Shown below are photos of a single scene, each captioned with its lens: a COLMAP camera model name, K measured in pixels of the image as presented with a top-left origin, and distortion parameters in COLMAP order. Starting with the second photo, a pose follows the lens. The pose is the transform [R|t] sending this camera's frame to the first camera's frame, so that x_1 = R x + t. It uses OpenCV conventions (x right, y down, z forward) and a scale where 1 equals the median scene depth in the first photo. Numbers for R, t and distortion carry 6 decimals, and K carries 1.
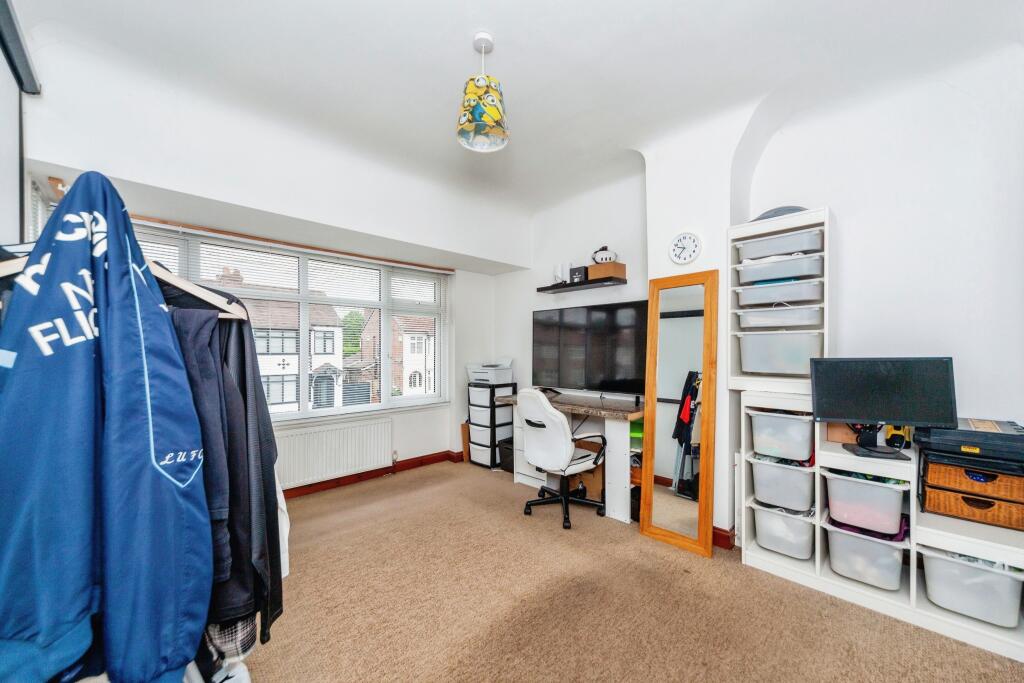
lens RADIAL K [[363.8, 0, 529.0], [0, 363.8, 352.4], [0, 0, 1]] dist [0.000035, -0.000007]
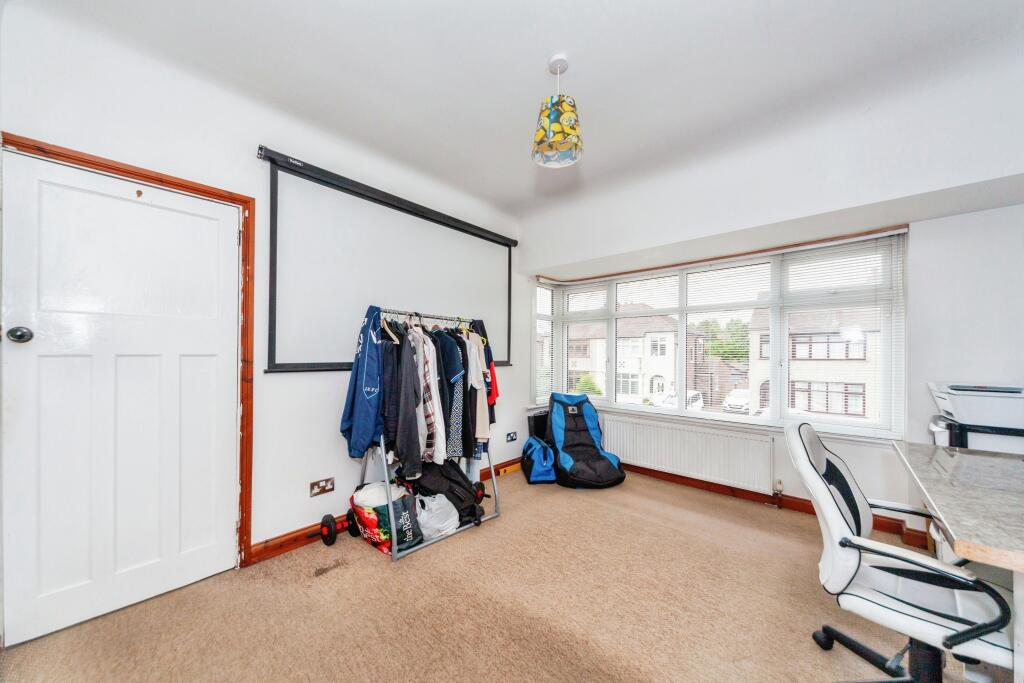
lens RADIAL K [[363.8, 0, 529.0], [0, 363.8, 352.4], [0, 0, 1]] dist [0.000035, -0.000007]
pose [[0.072133, -0.005790, -0.997378, 0.523380], [-0.008665, 0.999942, -0.006431, -0.005943], [0.997357, 0.009106, 0.072079, 0.487445]]
